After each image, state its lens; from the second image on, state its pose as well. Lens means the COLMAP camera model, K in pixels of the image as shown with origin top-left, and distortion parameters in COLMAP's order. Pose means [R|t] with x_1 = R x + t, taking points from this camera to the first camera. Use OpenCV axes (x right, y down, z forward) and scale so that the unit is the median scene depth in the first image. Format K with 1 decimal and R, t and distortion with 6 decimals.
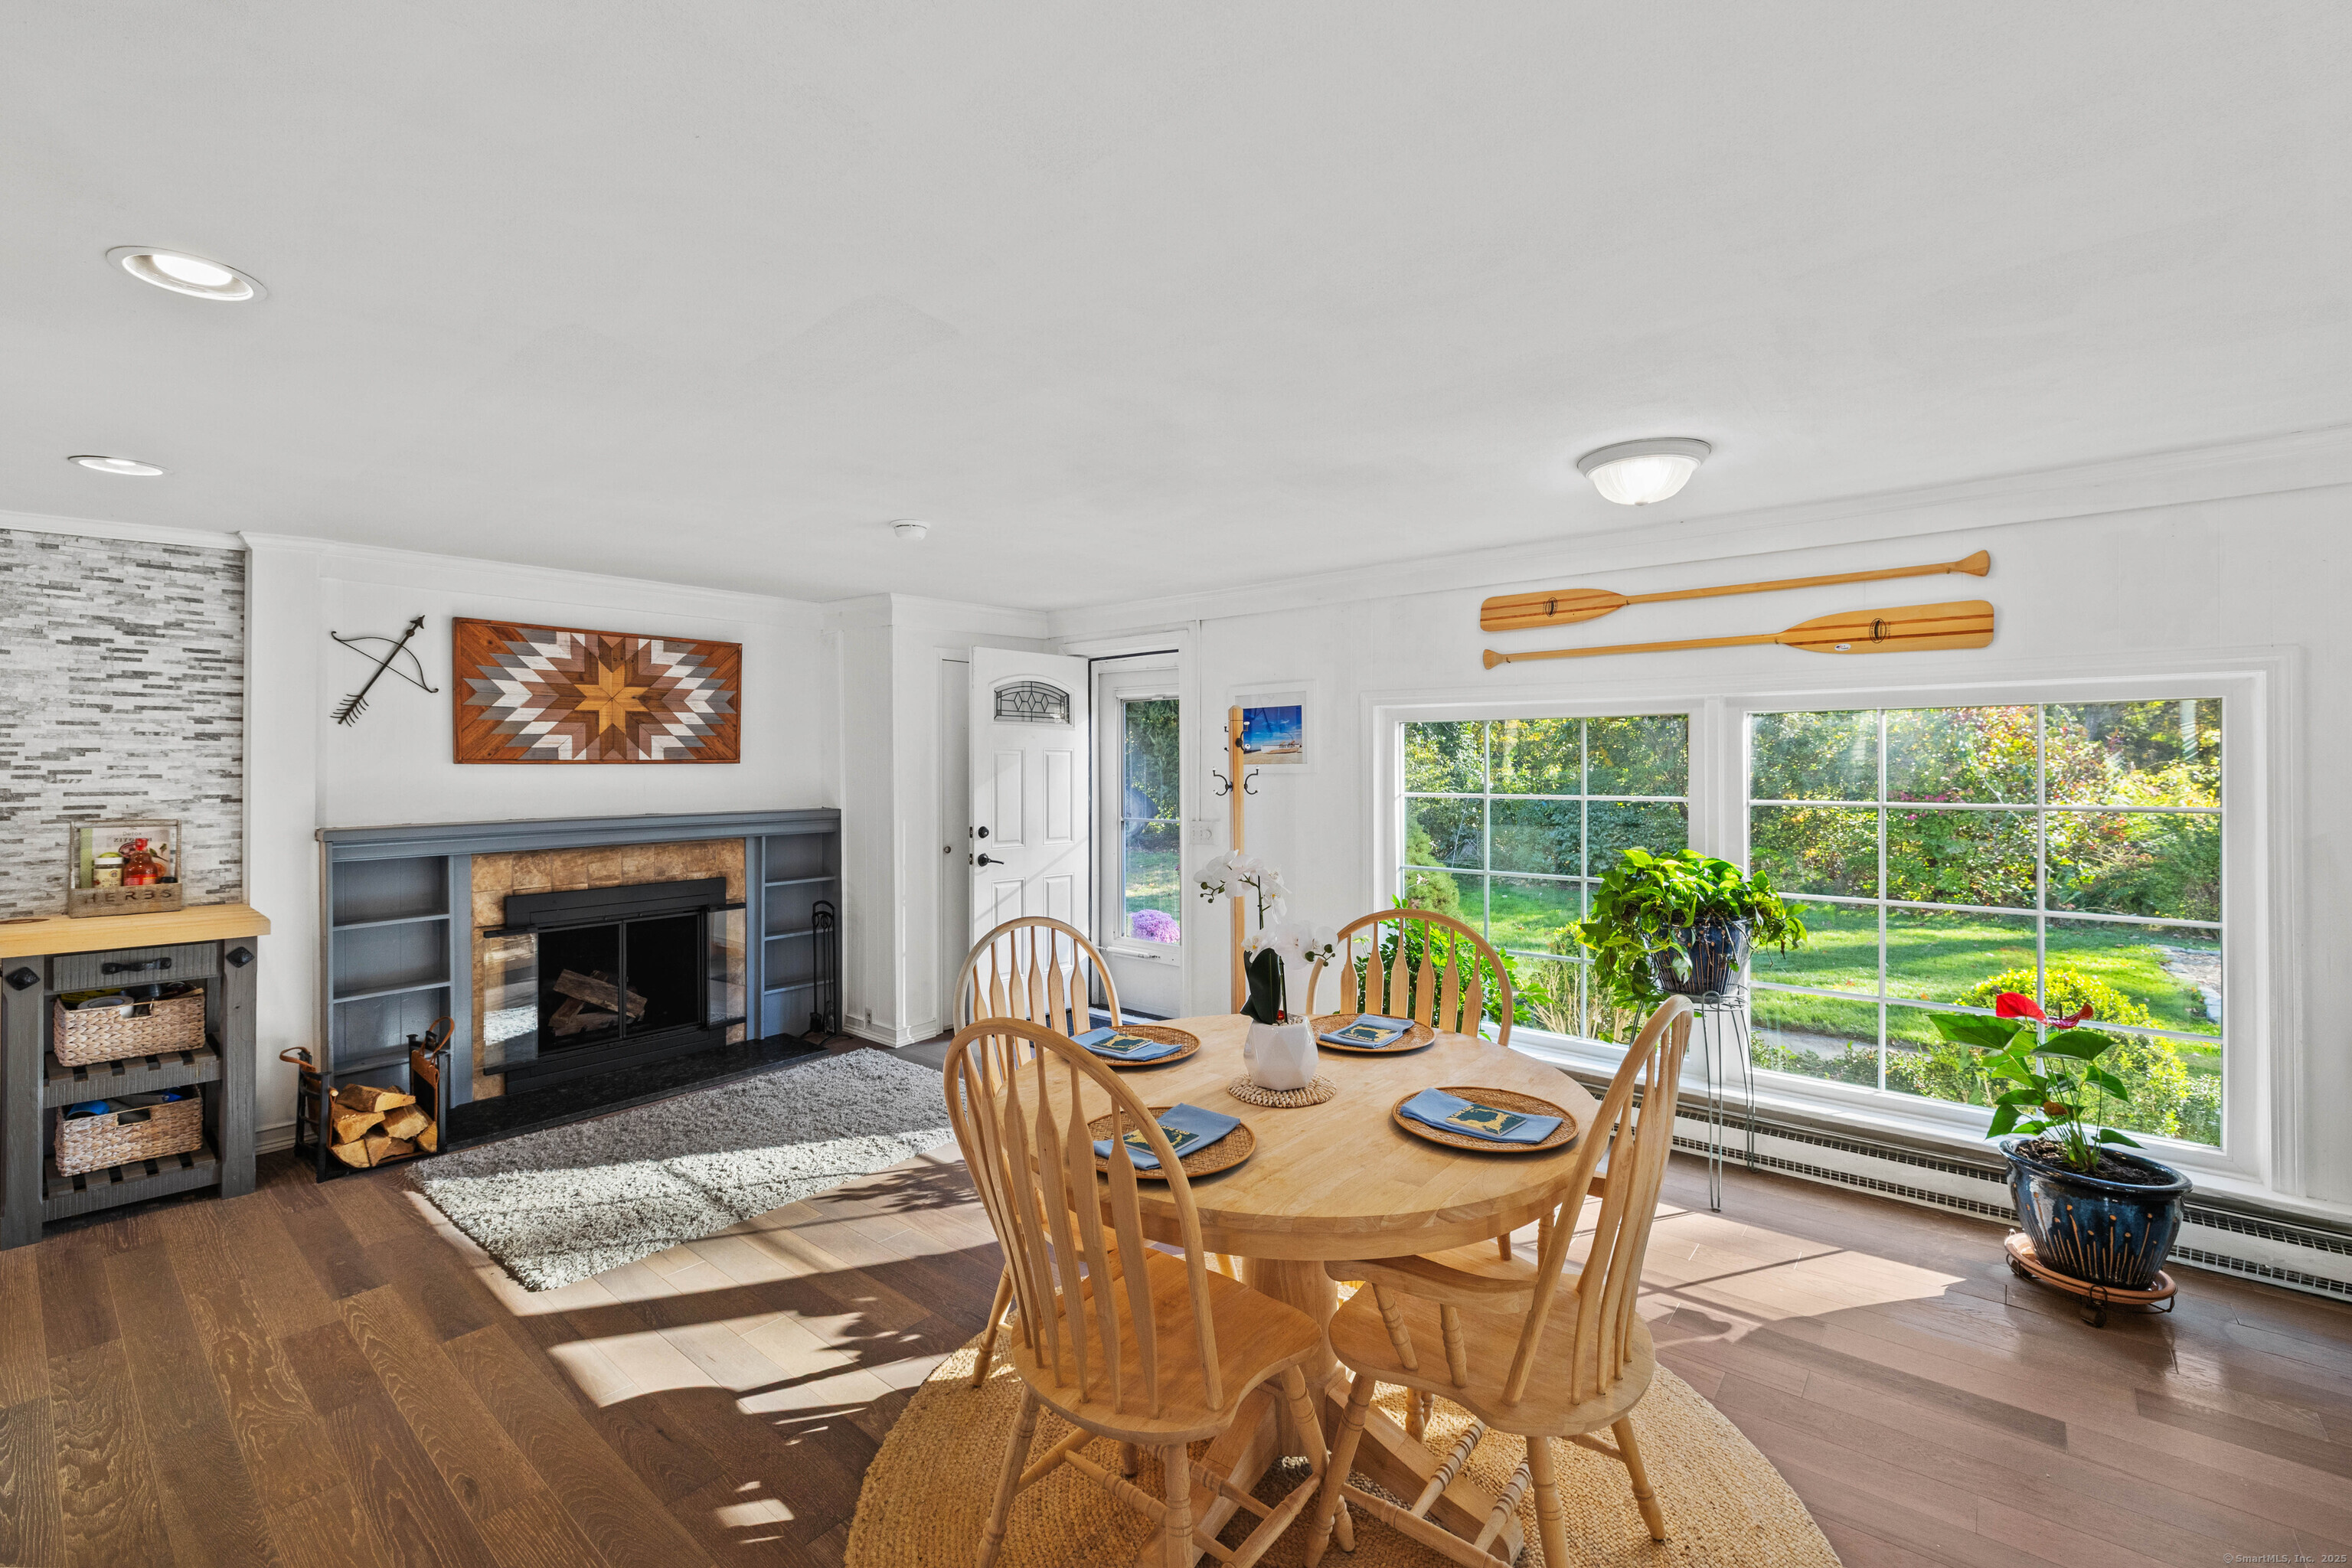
lens RADIAL K [[991.4, 0, 1168.8], [0, 991.4, 762.1], [0, 0, 1]] dist [-0.000669, 0.000540]
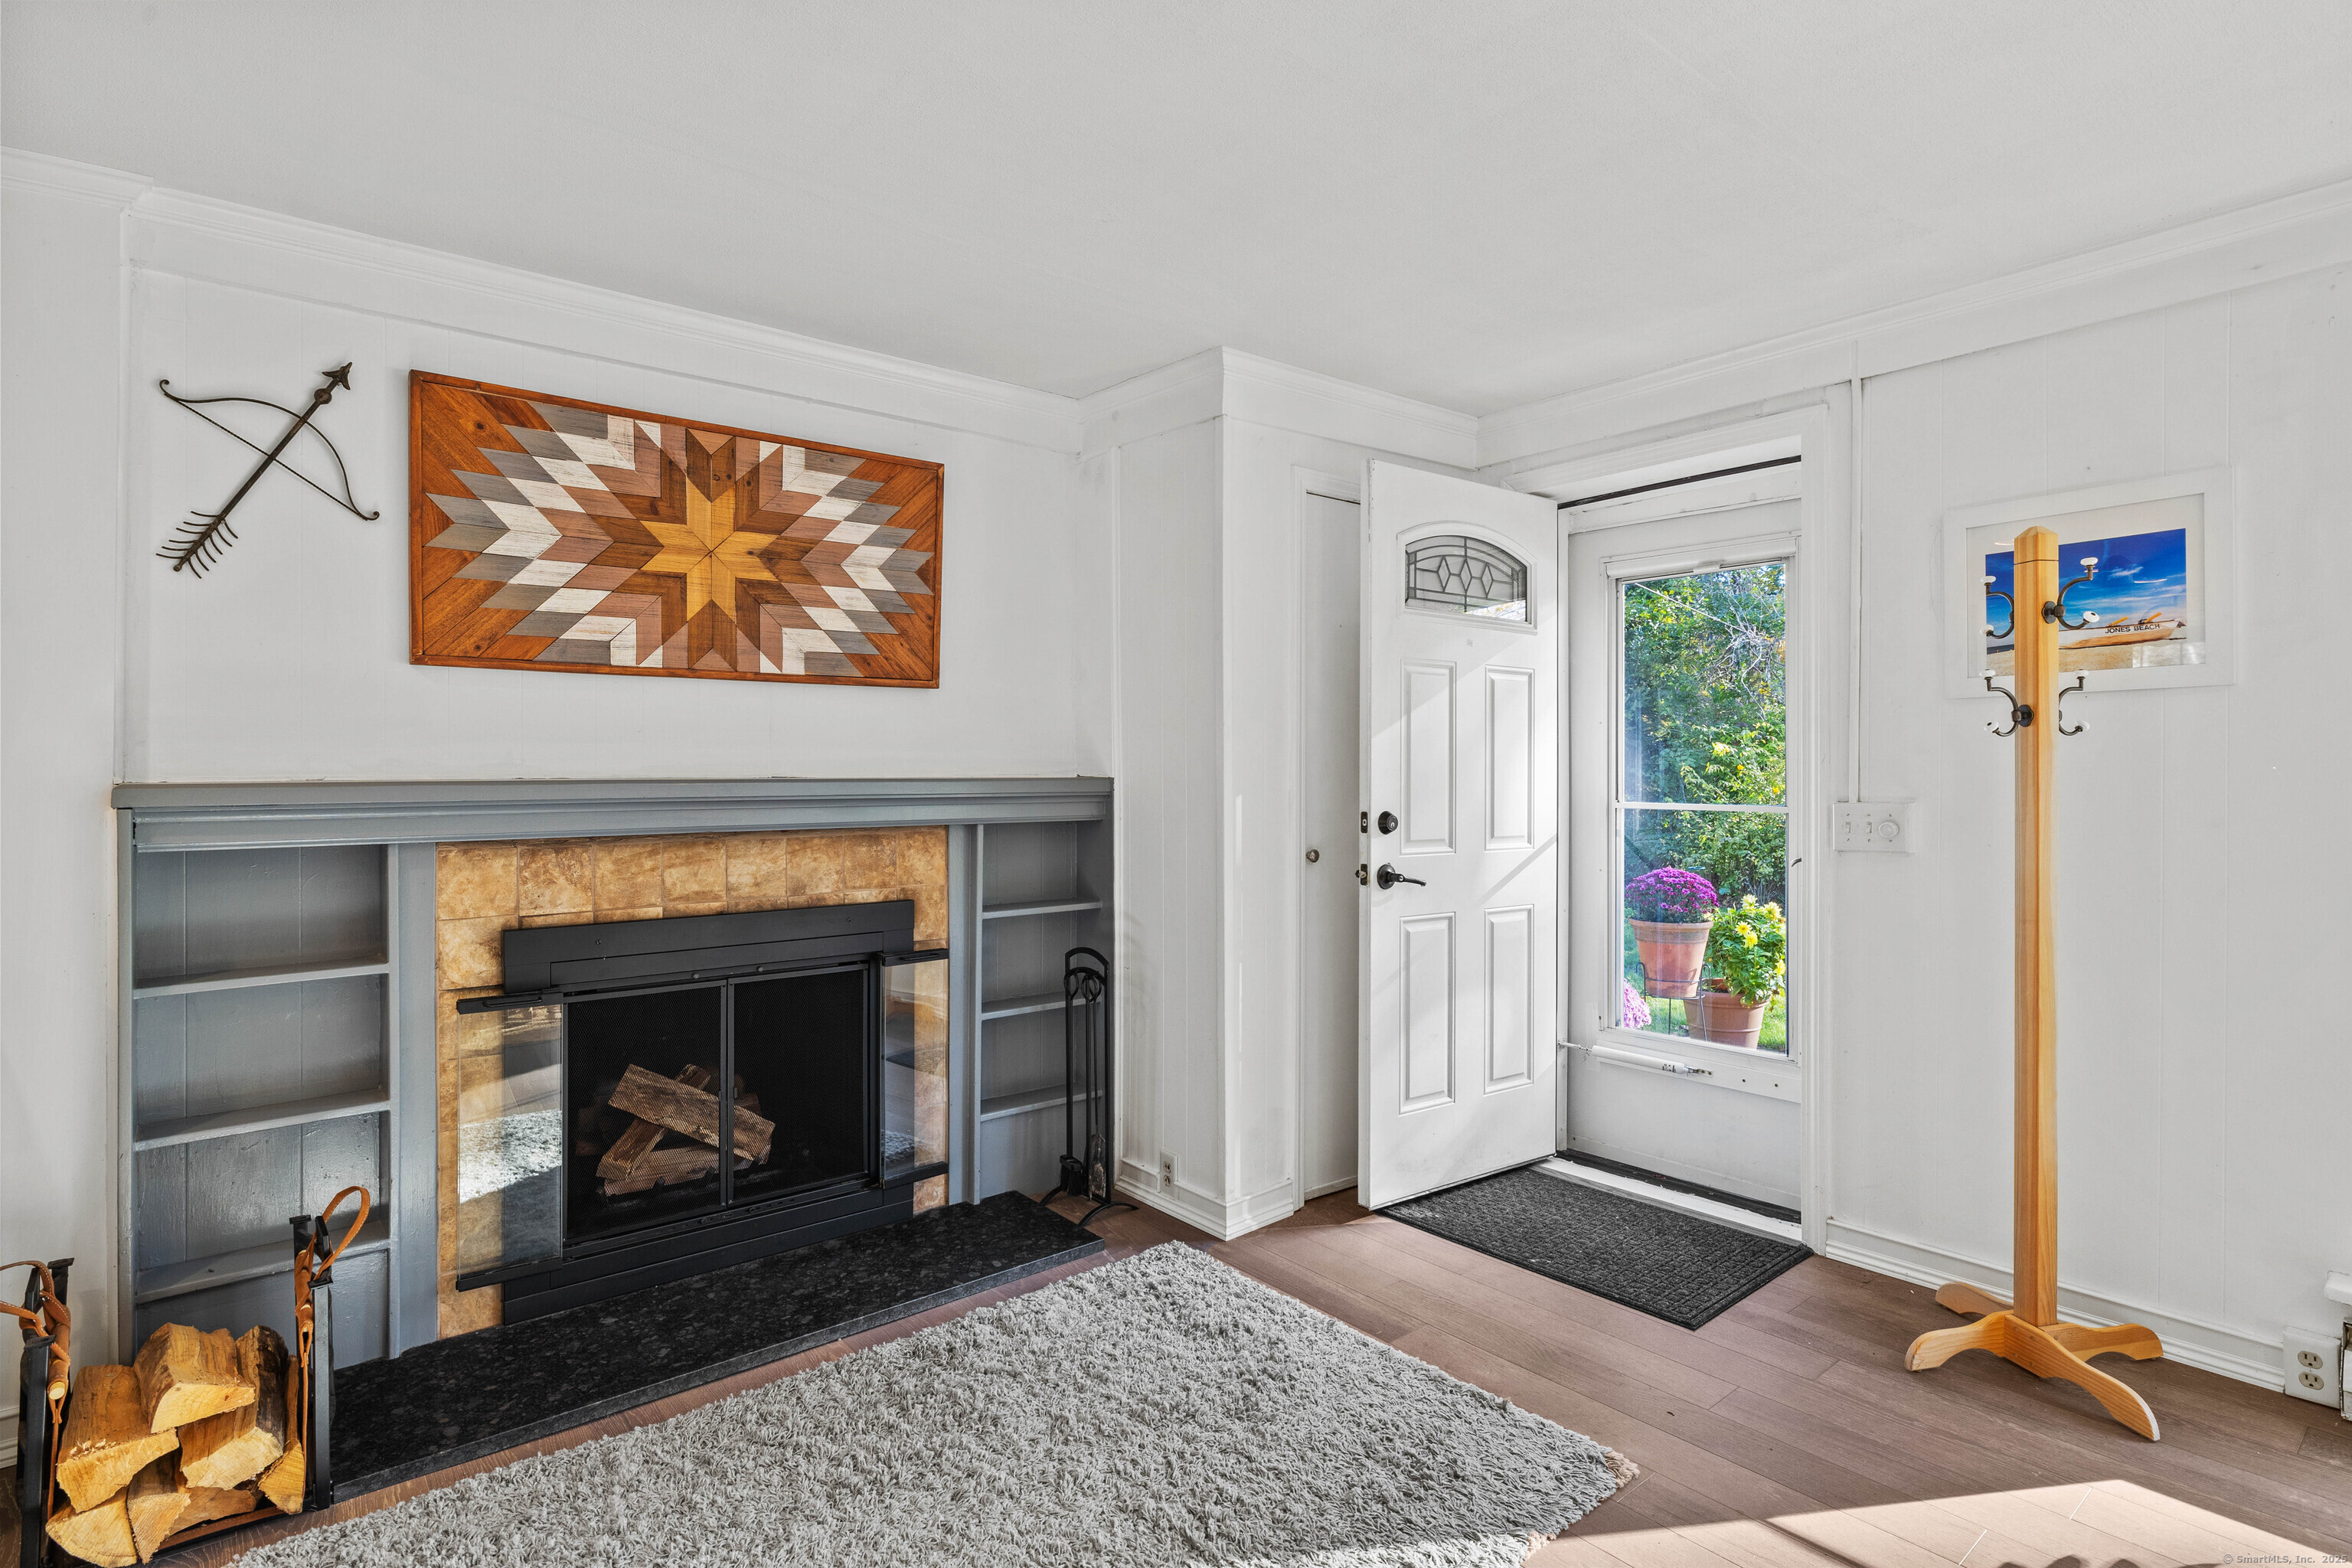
lens RADIAL K [[1095.8, 0, 1181.7], [0, 1095.8, 769.7], [0, 0, 1]] dist [-0.005403, -0.000298]
pose [[0.985794, 0.002367, -0.167941, -0.219802], [-0.003182, 0.999984, -0.004584, 0.051708], [0.167928, 0.005053, 0.985786, 0.472851]]
